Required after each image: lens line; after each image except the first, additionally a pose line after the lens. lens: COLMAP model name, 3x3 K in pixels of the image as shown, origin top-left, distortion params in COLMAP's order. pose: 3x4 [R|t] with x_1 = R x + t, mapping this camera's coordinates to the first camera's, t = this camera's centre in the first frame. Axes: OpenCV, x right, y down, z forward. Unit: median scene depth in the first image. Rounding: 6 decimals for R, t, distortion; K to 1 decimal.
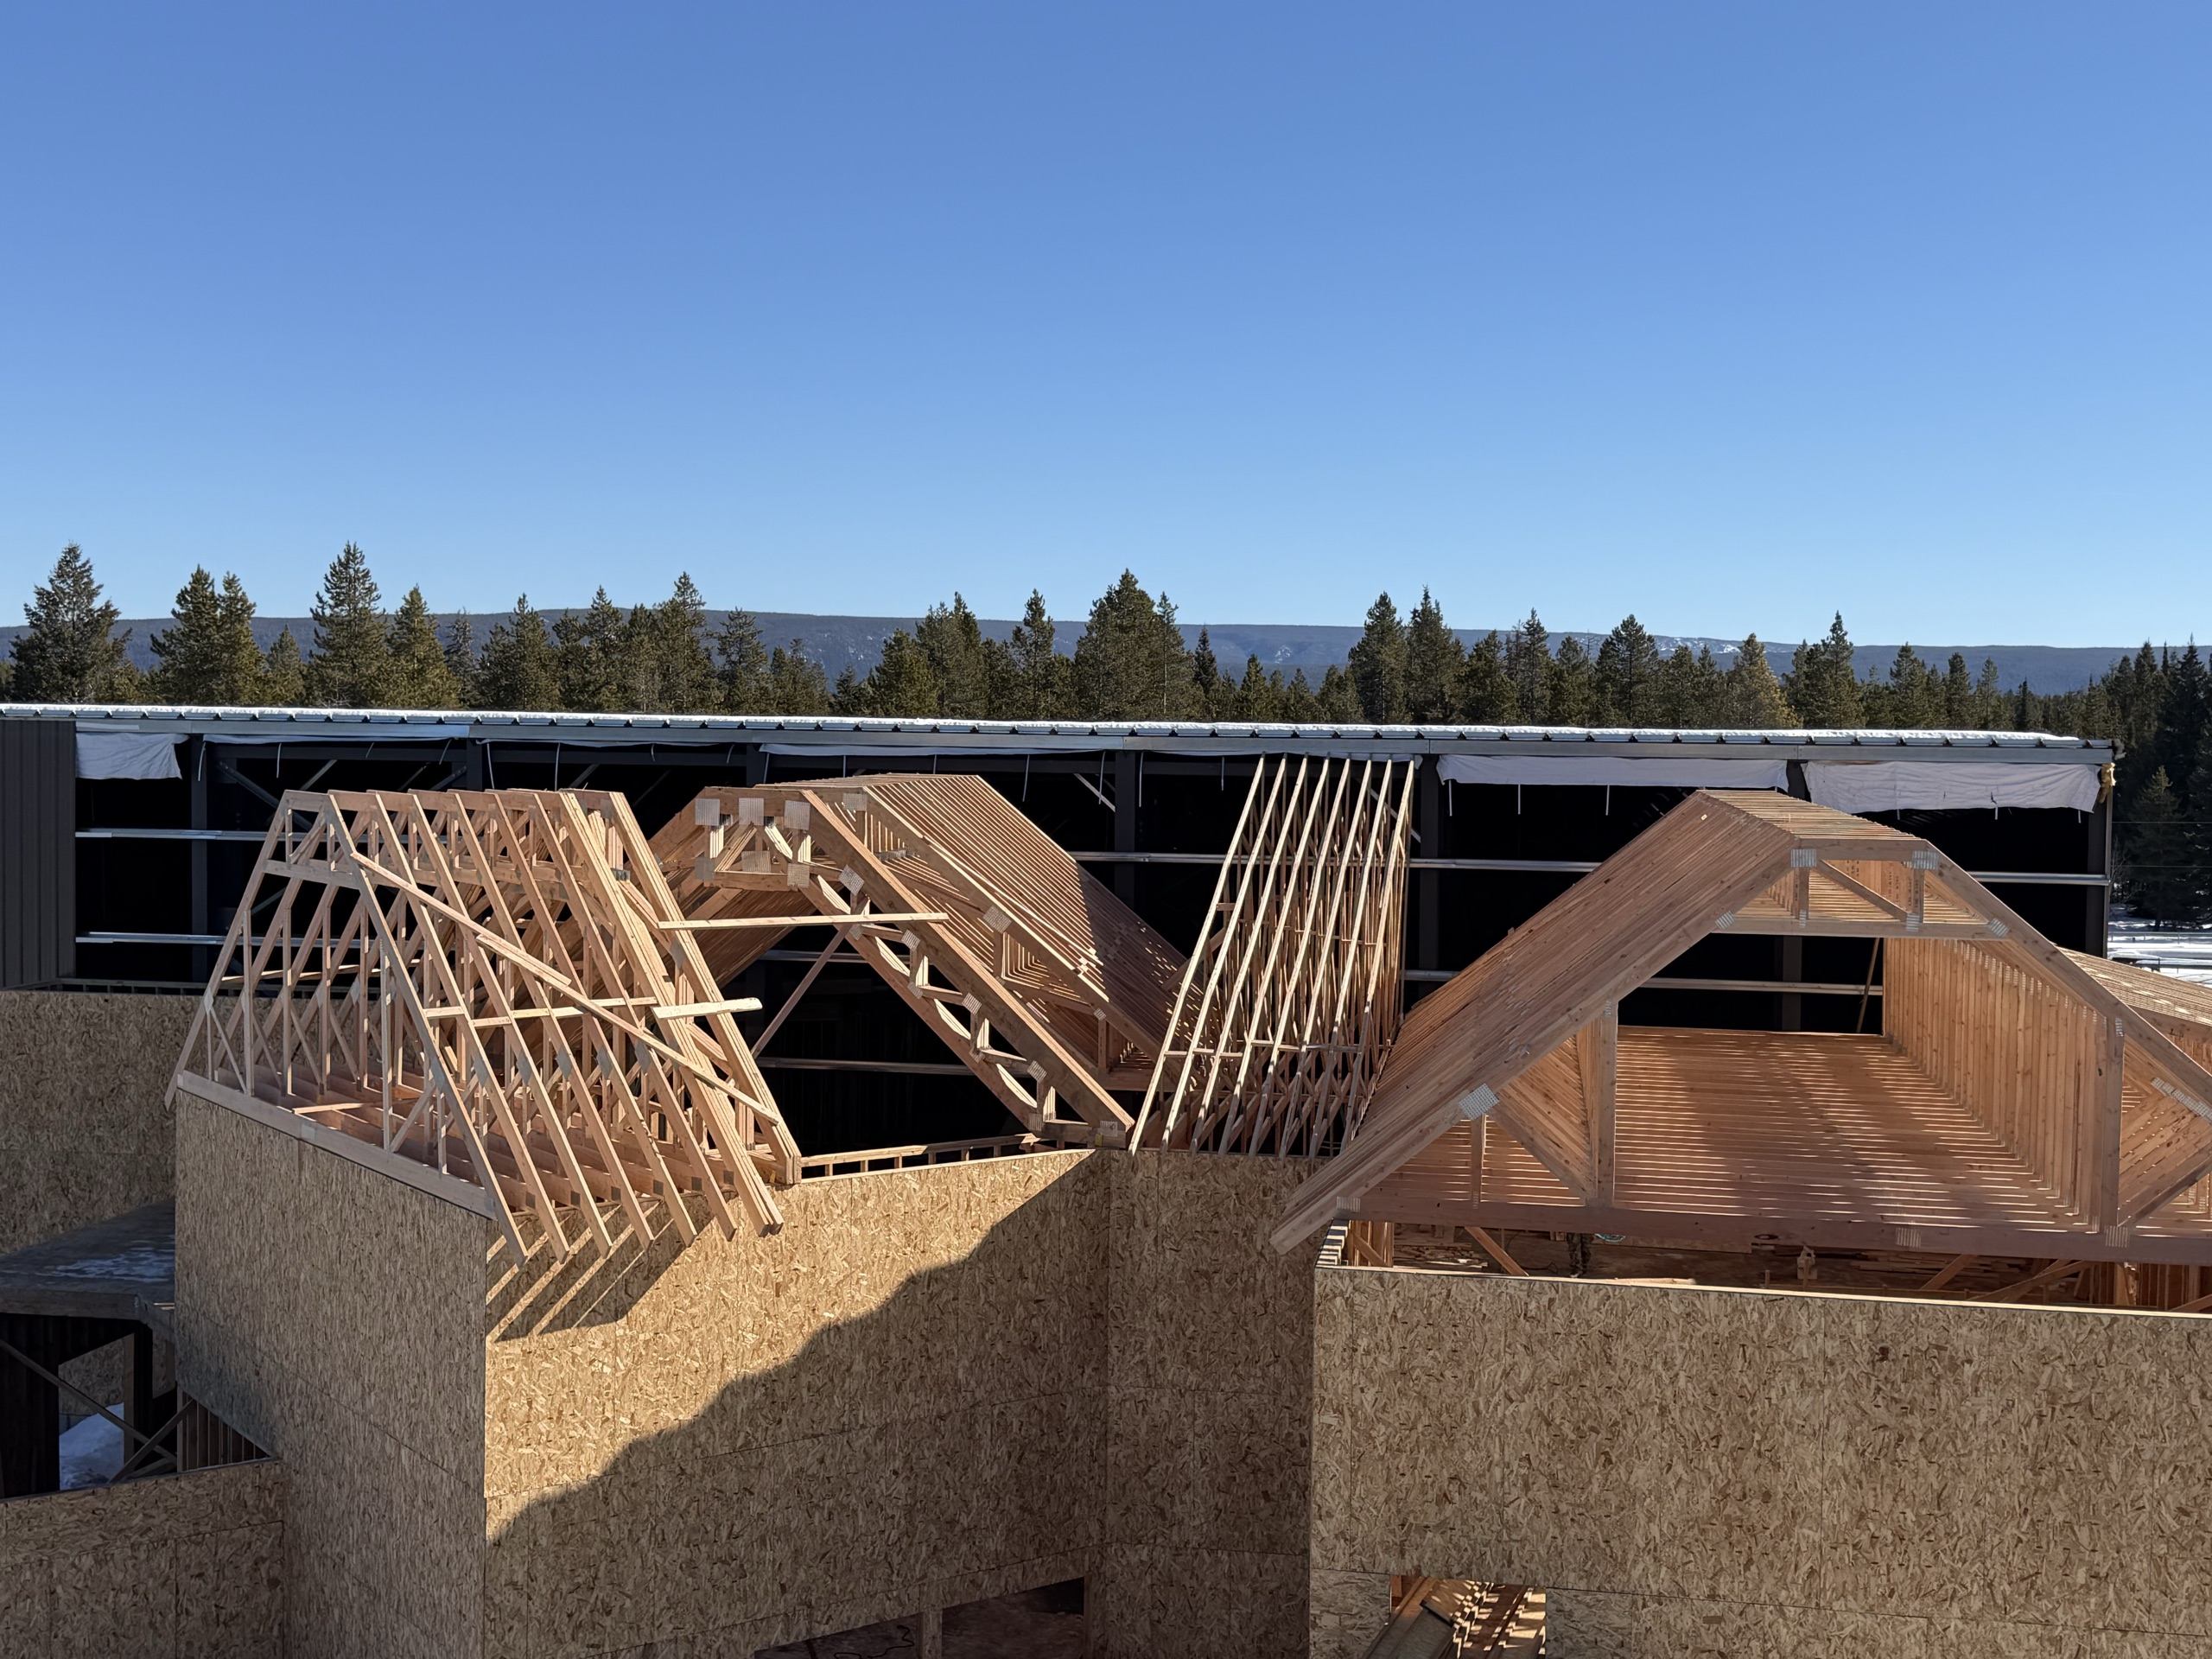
lens RADIAL K [[2649.7, 0, 1094.1], [0, 2649.7, 832.8], [0, 0, 1]] dist [0.040485, 0.000000]
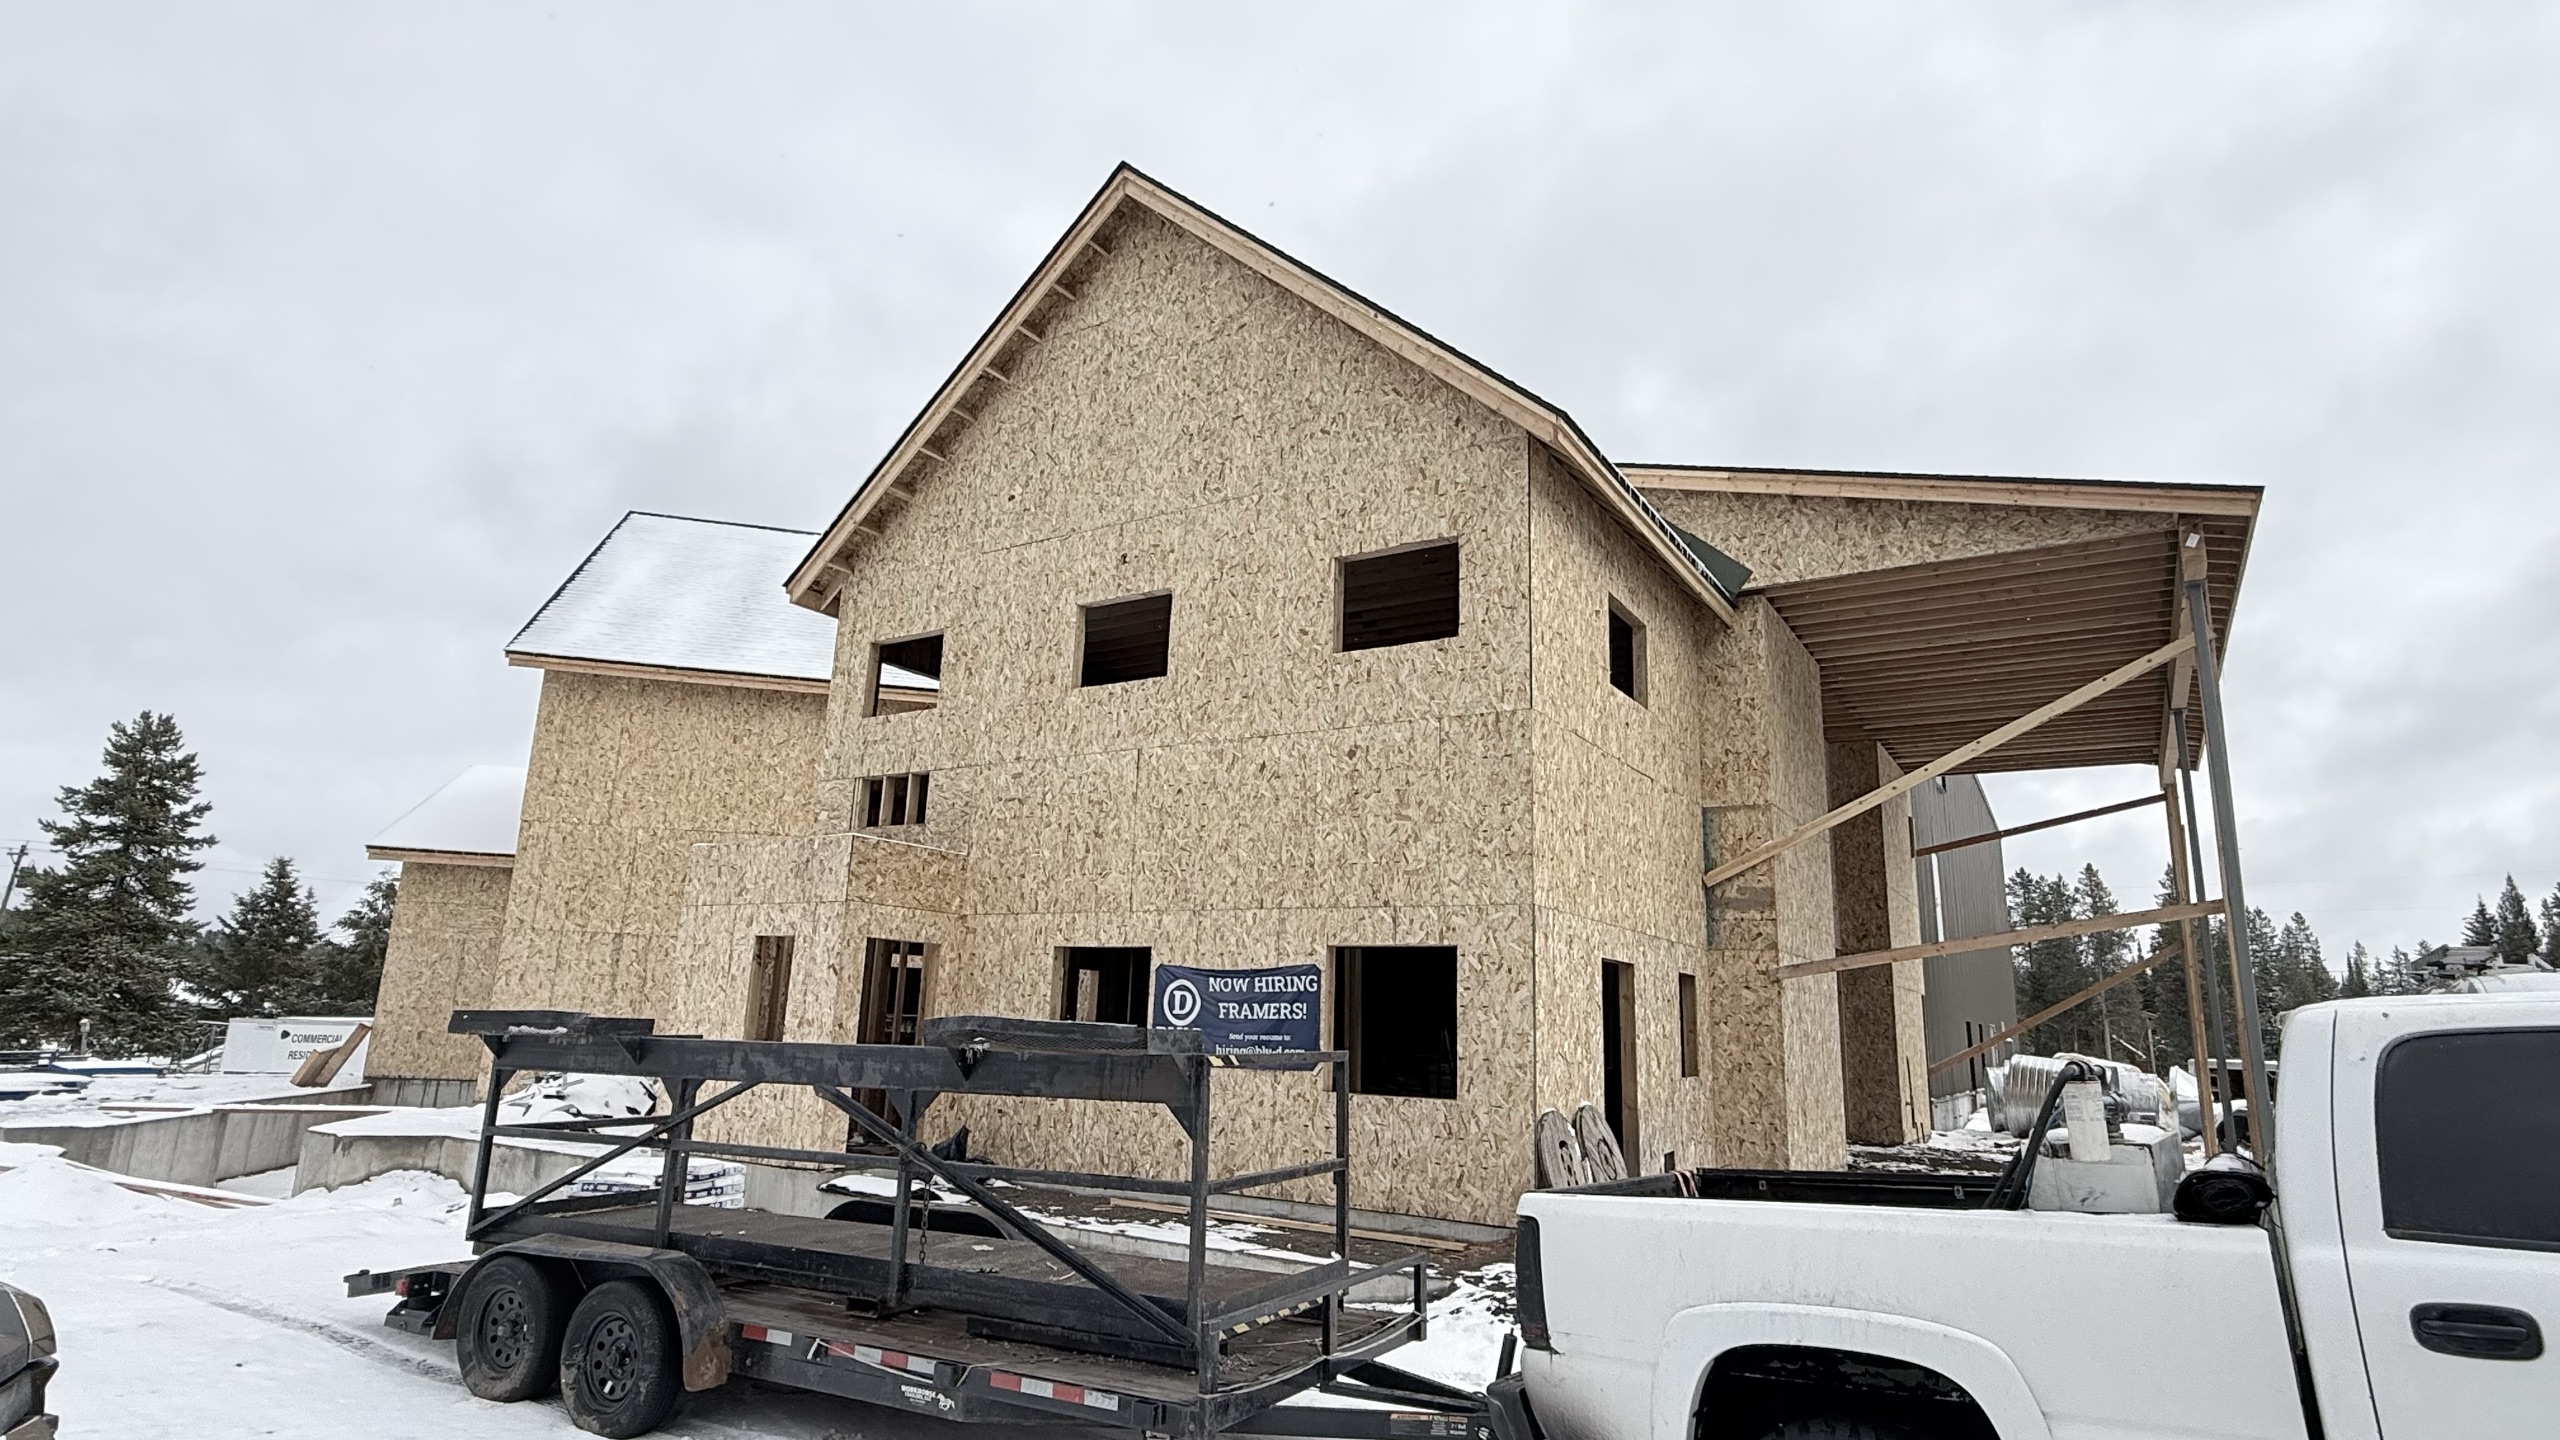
lens RADIAL K [[1324.6, 0, 1265.0], [0, 1324.6, 723.6], [0, 0, 1]] dist [-0.001796, 0.001037]
pose [[0.925150, -0.062196, -0.374472, 0.594935], [-0.045132, 0.961467, -0.271190, 0.443640], [0.376910, 0.267792, 0.886694, 0.455393]]
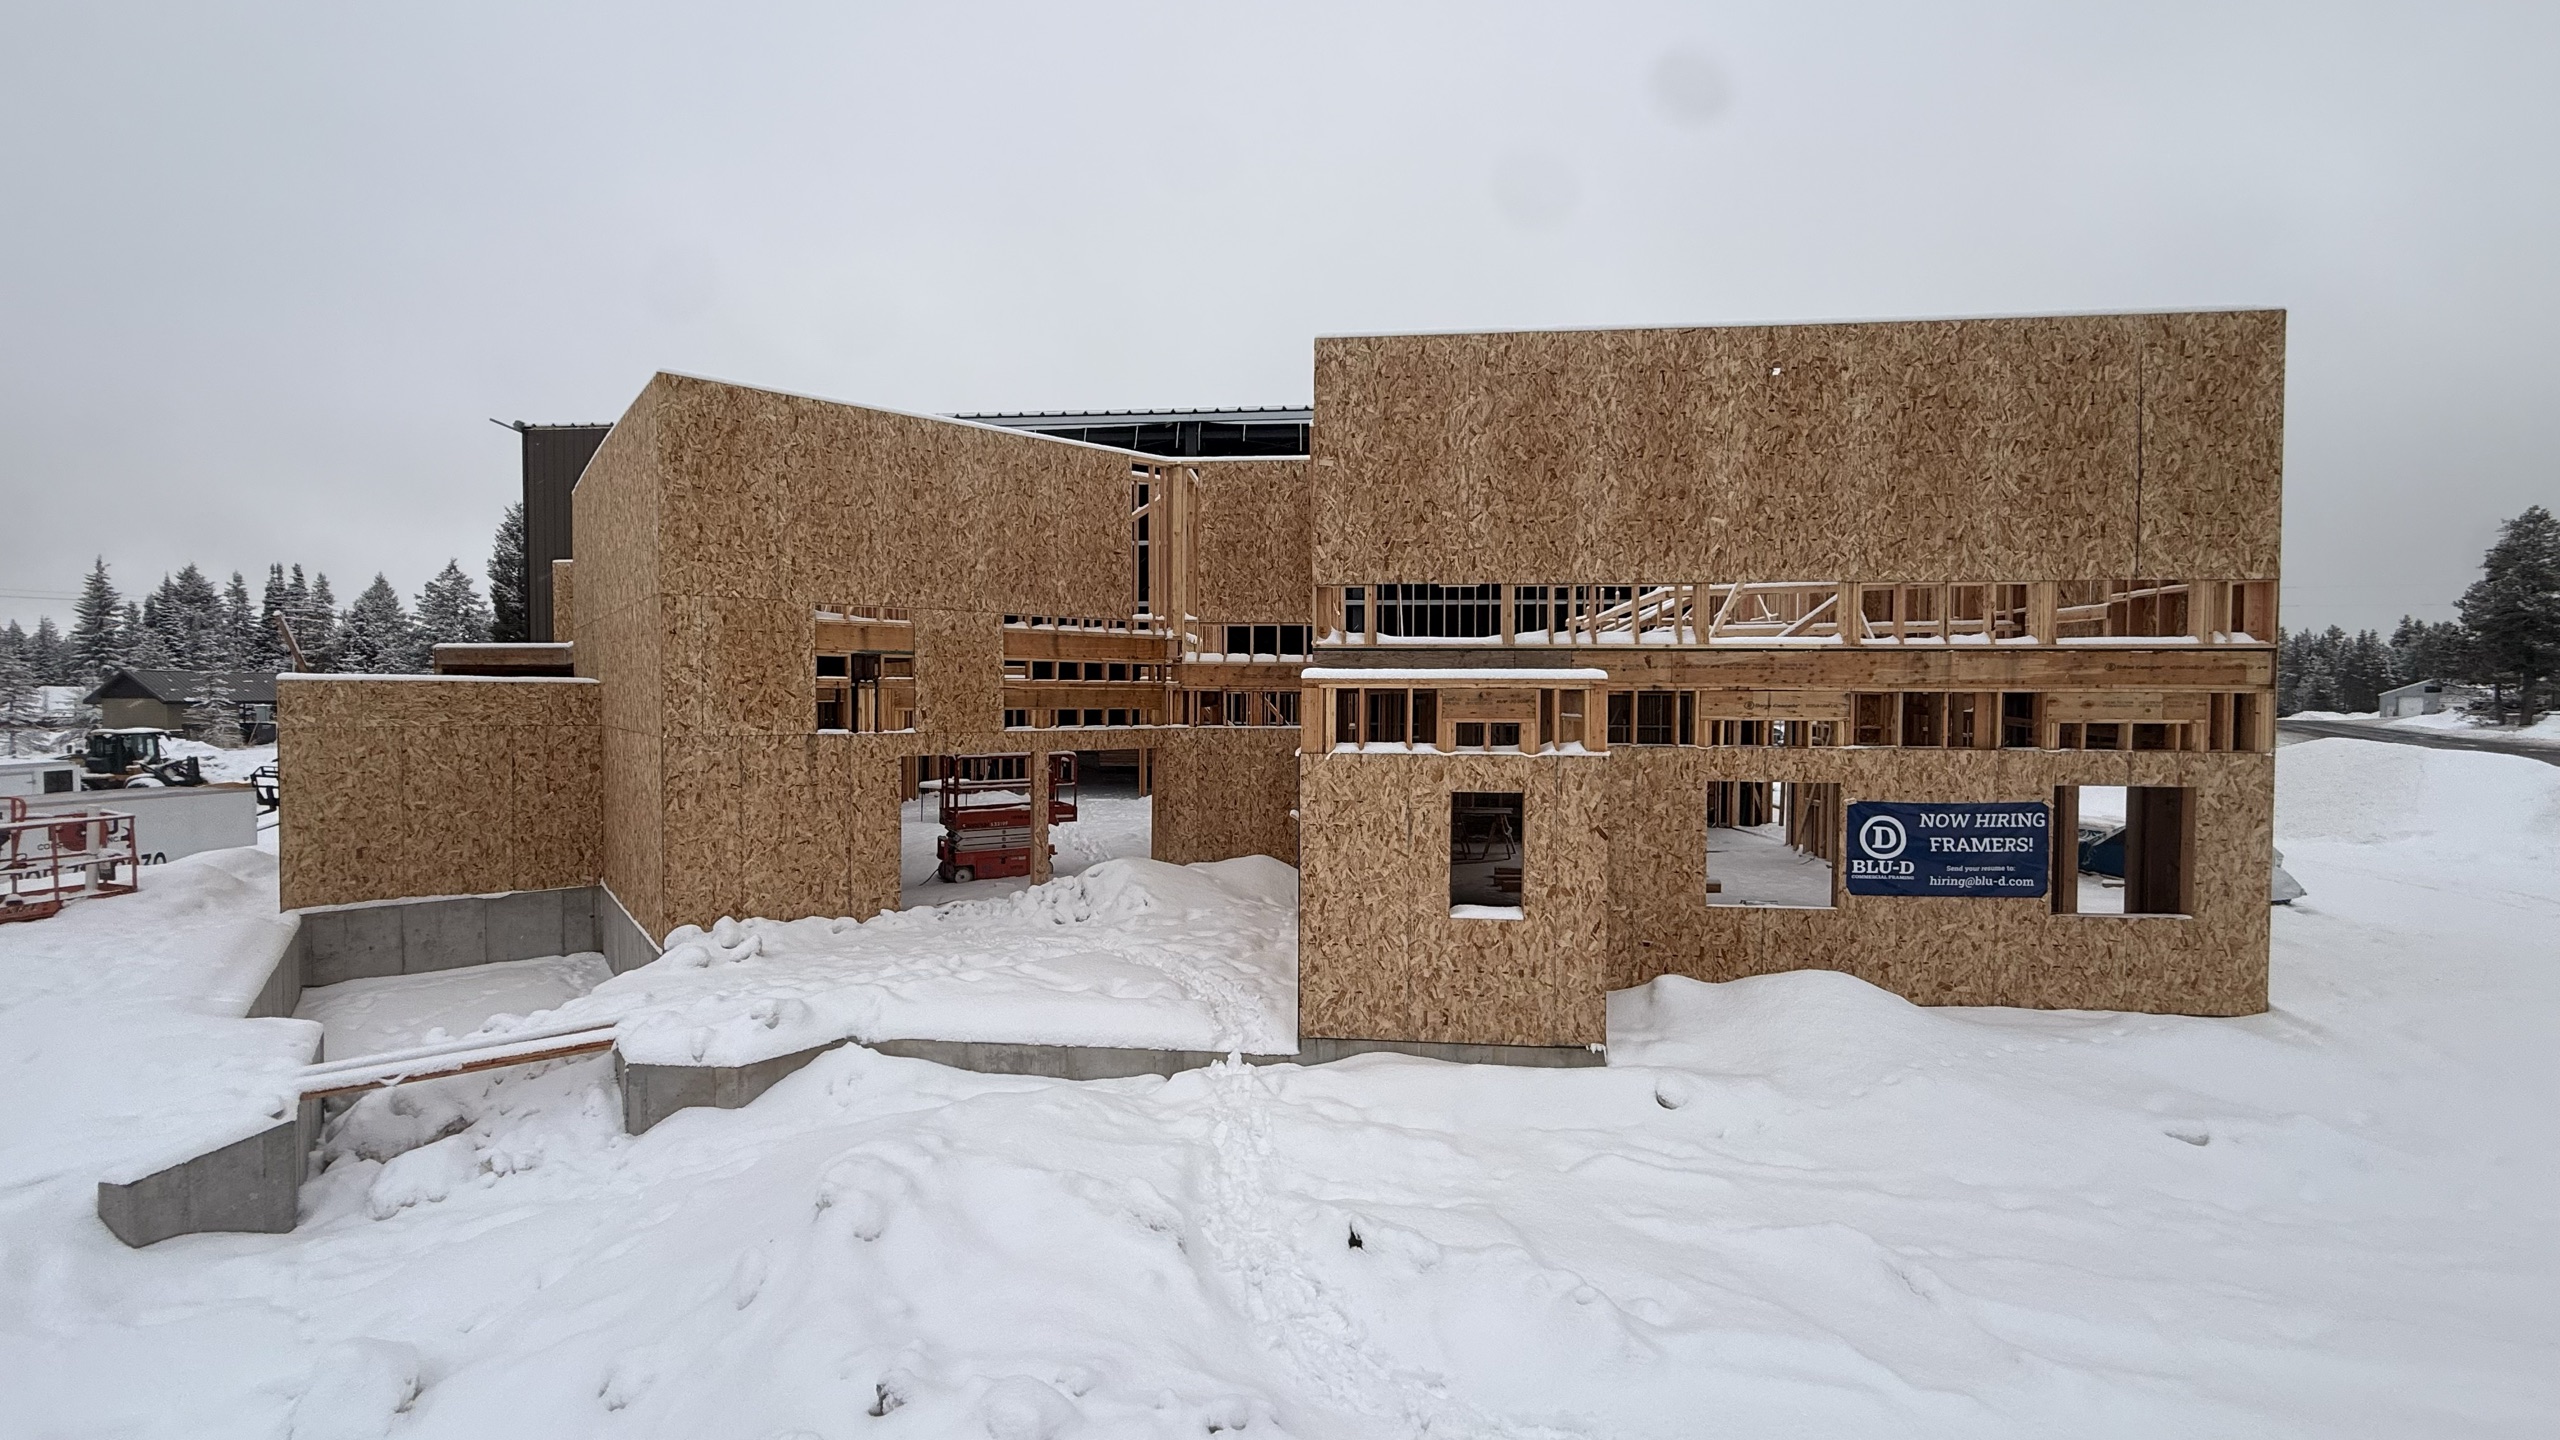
lens RADIAL K [[1014.6, 0, 1283.5], [0, 1014.6, 714.3], [0, 0, 1]] dist [0.003209, 0.000459]
pose [[0.996476, -0.006825, 0.083598, 0.028926], [0.009536, 0.999440, -0.032081, 0.362223], [-0.083332, 0.032765, 0.995983, 0.548944]]
